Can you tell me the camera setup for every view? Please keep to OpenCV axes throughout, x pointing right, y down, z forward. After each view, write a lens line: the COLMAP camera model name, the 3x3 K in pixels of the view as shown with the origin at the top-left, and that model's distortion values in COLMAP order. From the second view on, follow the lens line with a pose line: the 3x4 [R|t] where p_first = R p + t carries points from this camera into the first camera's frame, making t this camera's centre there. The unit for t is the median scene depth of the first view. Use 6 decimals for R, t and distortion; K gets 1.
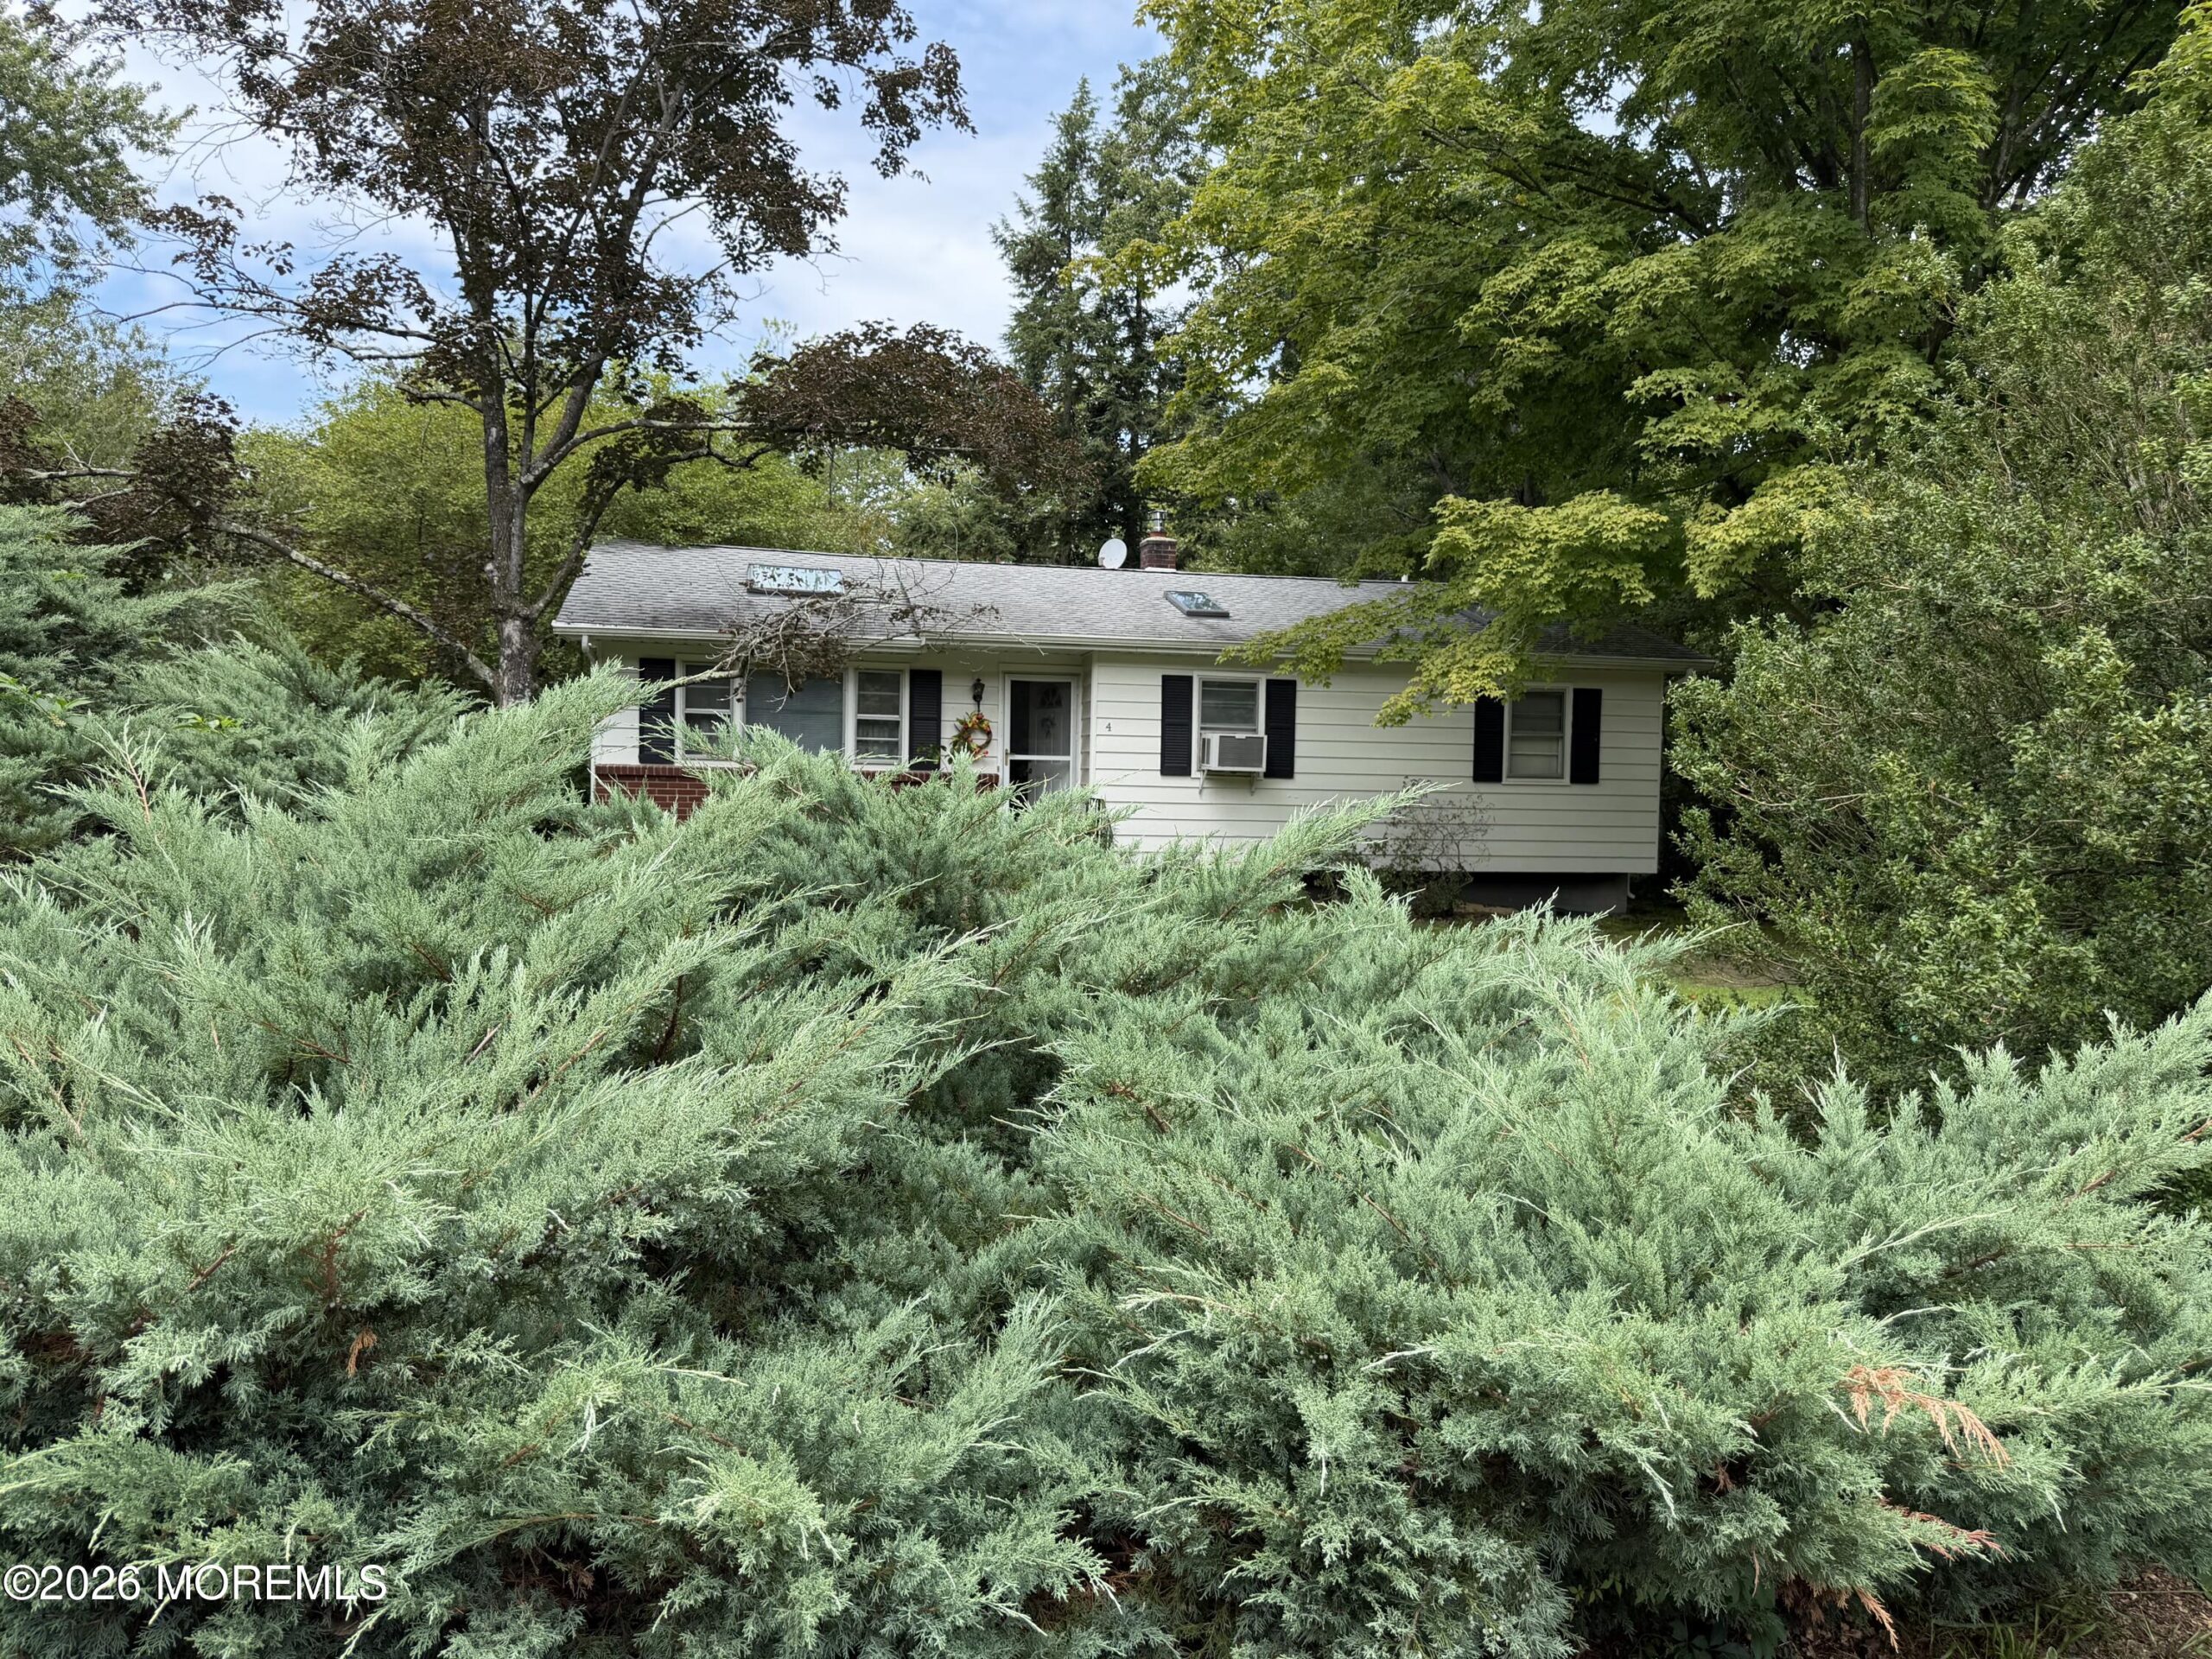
lens RADIAL K [[1526.4, 0, 1106.0], [0, 1526.4, 829.5], [0, 0, 1]] dist [0.126347, -0.214534]
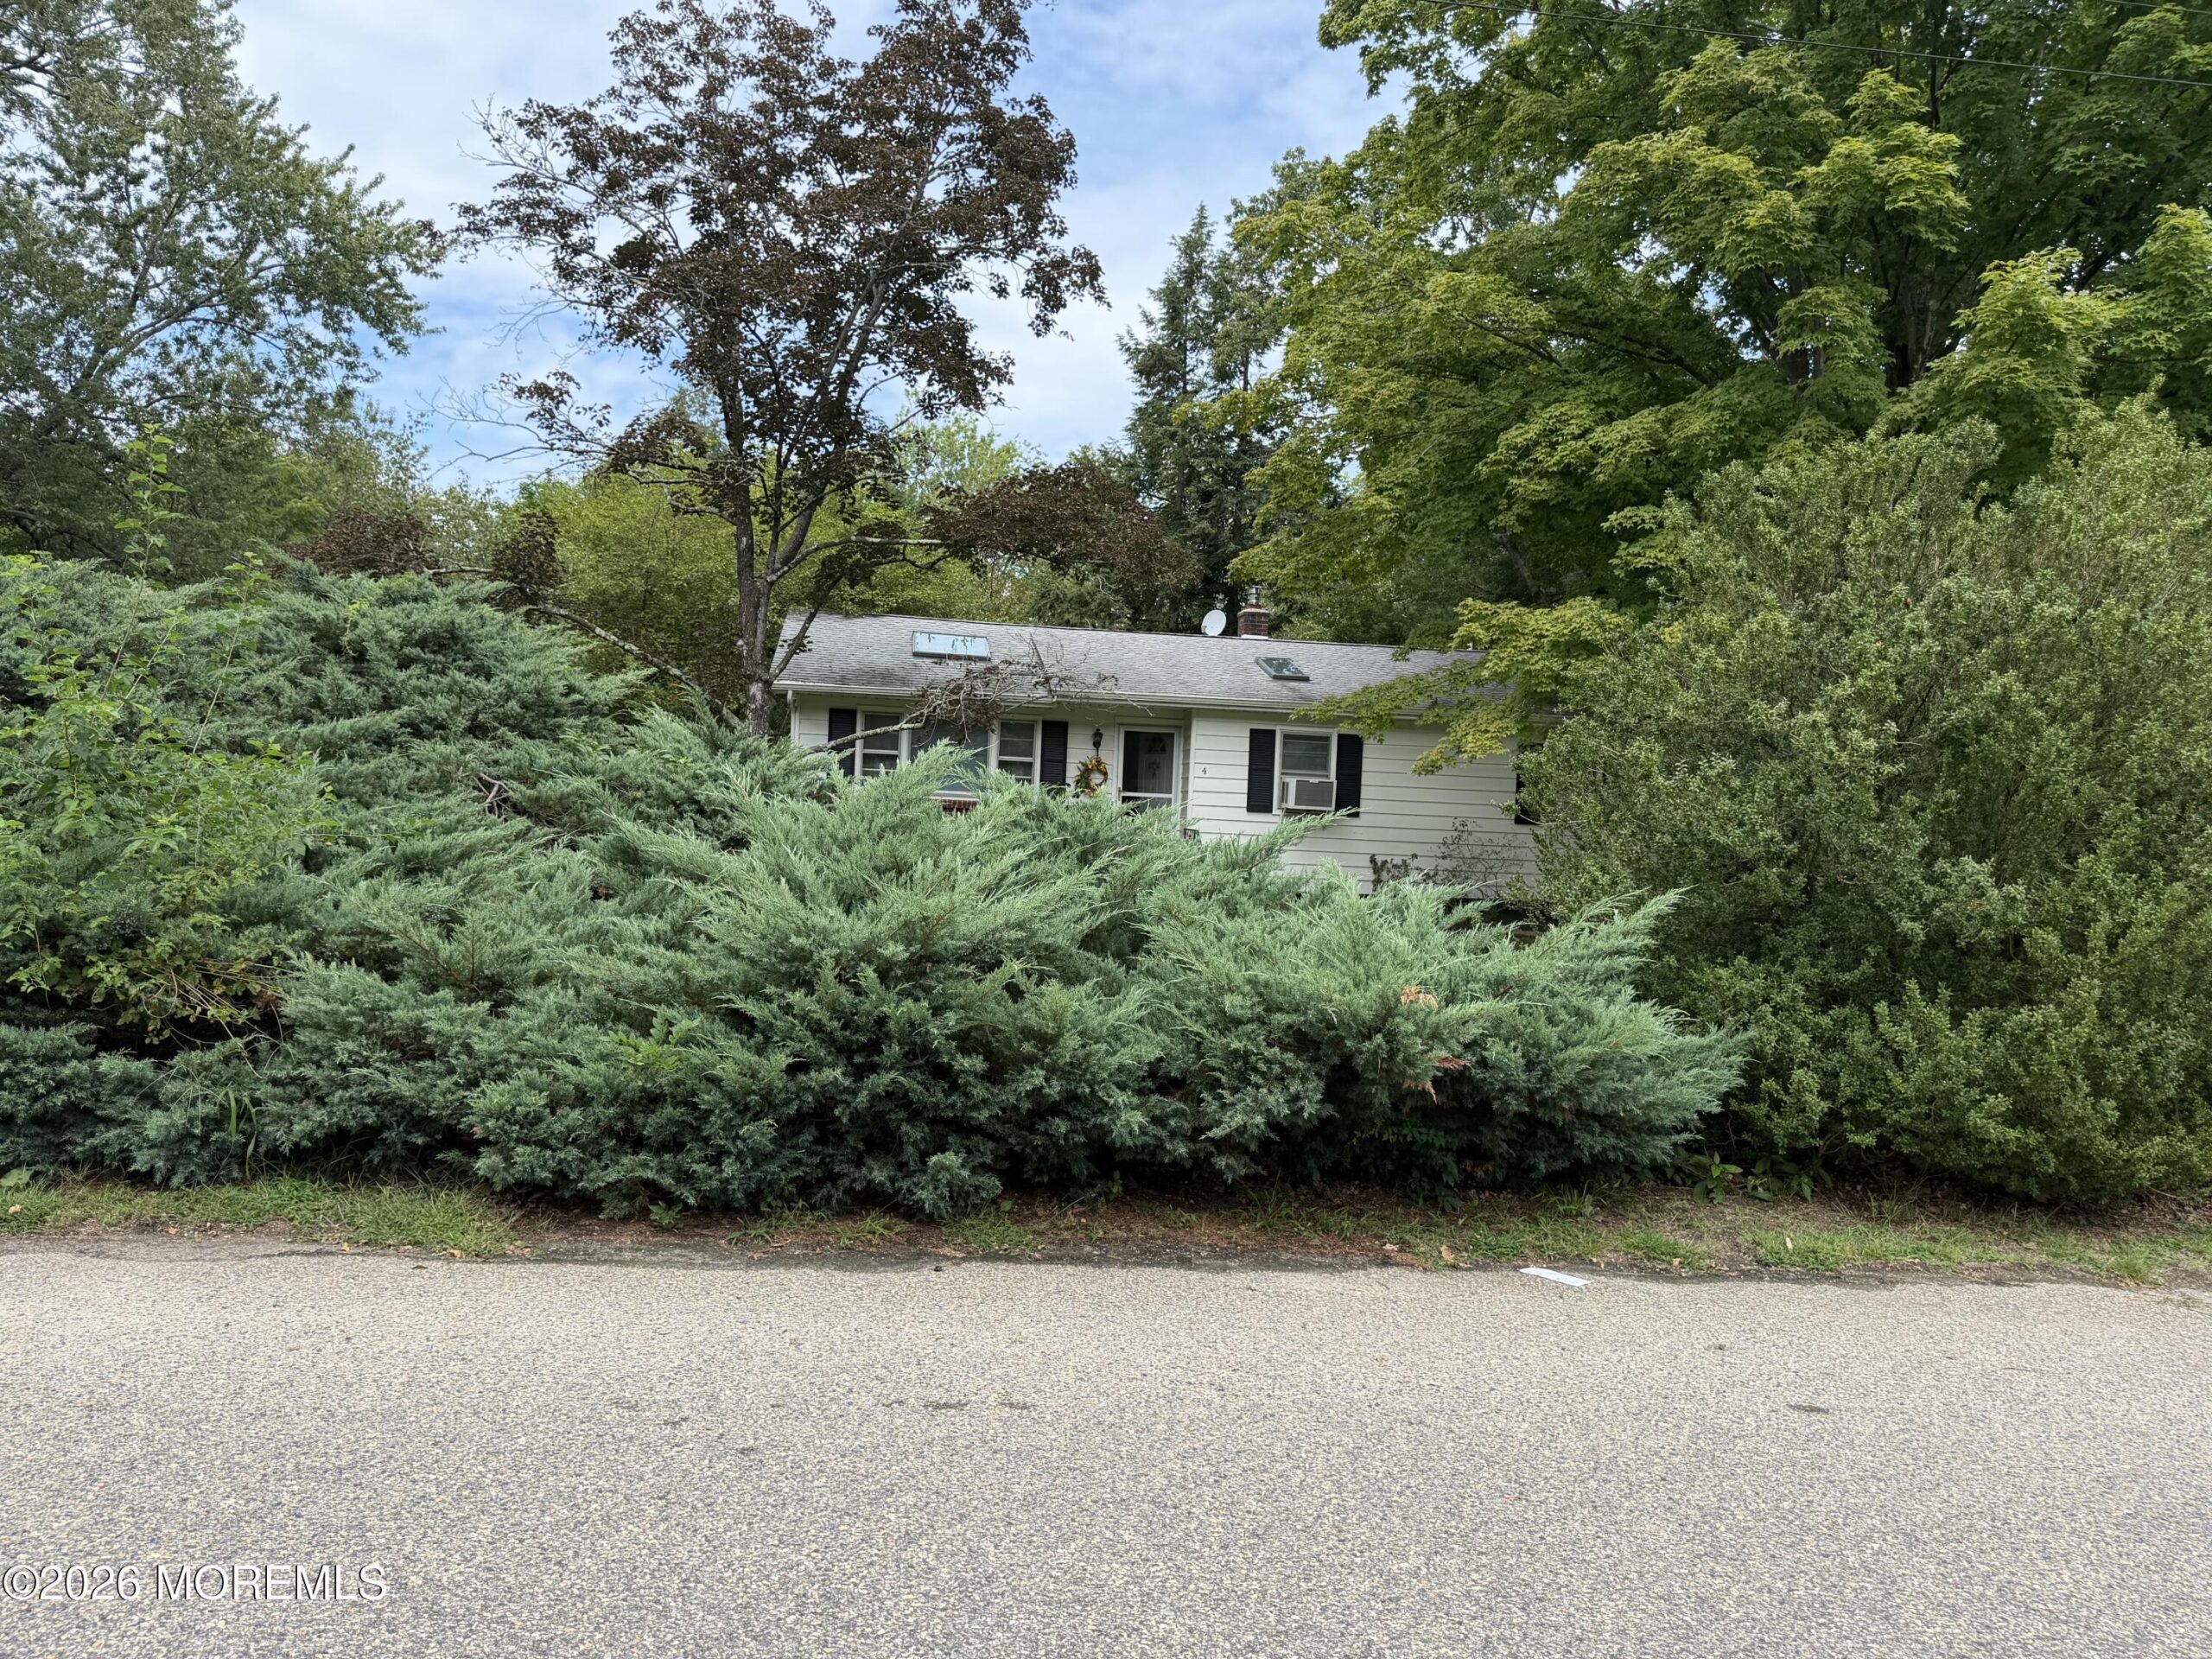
lens RADIAL K [[1526.4, 0, 1106.0], [0, 1526.4, 829.5], [0, 0, 1]] dist [0.126347, -0.214534]
pose [[0.997264, 0.024279, -0.069819, 0.009622], [-0.026125, 0.999330, -0.025646, 0.012483], [0.069149, 0.027399, 0.997230, -0.210508]]
